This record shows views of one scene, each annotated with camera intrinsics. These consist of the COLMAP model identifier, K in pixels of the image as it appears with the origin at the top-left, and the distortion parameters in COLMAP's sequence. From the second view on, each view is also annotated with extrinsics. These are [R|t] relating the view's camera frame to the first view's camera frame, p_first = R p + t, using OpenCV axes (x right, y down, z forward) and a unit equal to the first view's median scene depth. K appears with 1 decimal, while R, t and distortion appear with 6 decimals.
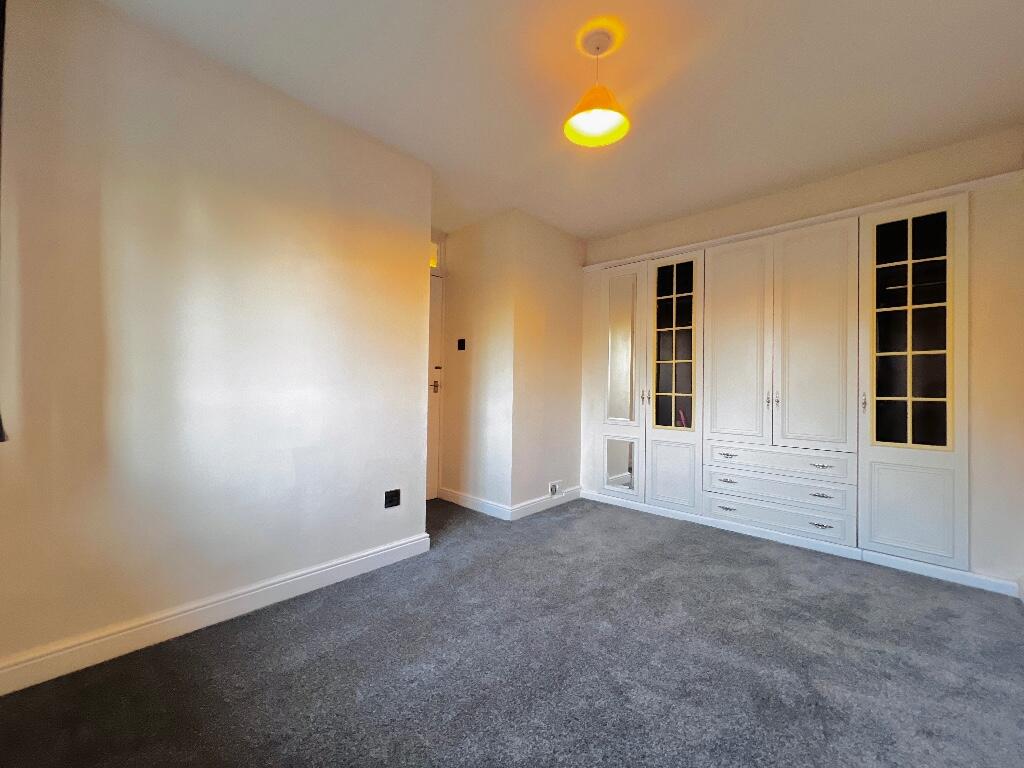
lens RADIAL K [[410.0, 0, 519.8], [0, 410.0, 387.3], [0, 0, 1]] dist [-0.001564, -0.000347]
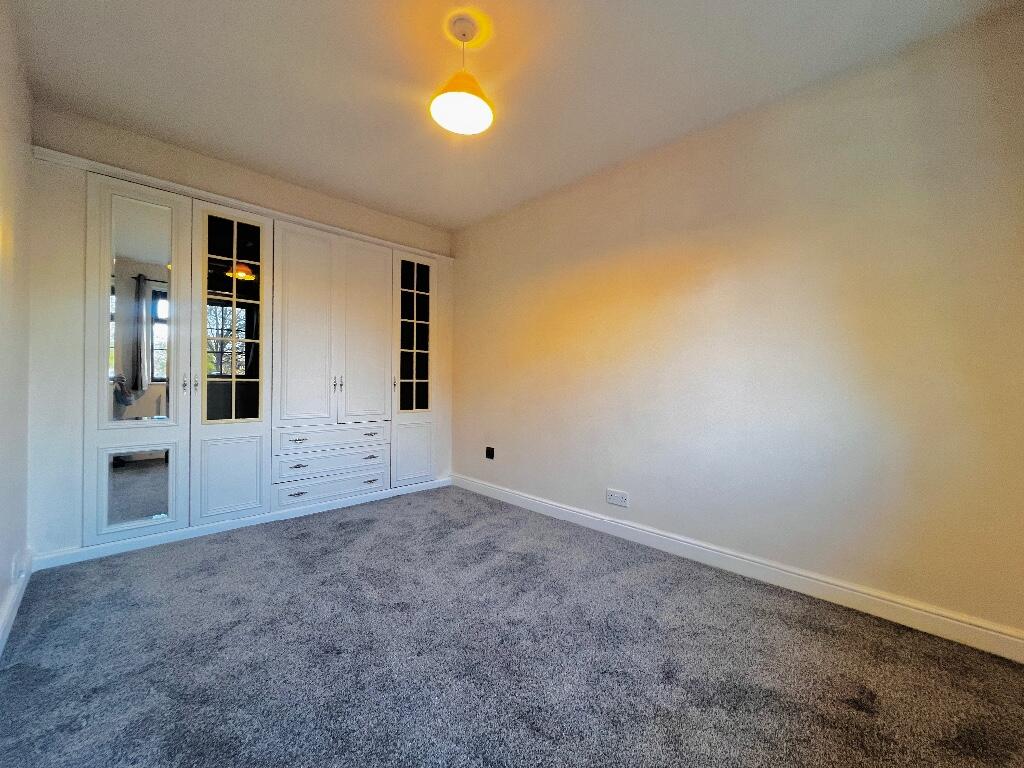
lens RADIAL K [[410.0, 0, 520.4], [0, 410.0, 378.9], [0, 0, 1]] dist [-0.001564, -0.000347]
pose [[0.037127, -0.012406, 0.999234, -0.553907], [-0.015091, 0.999802, 0.012974, -0.004624], [-0.999197, -0.015561, 0.036933, 0.519126]]
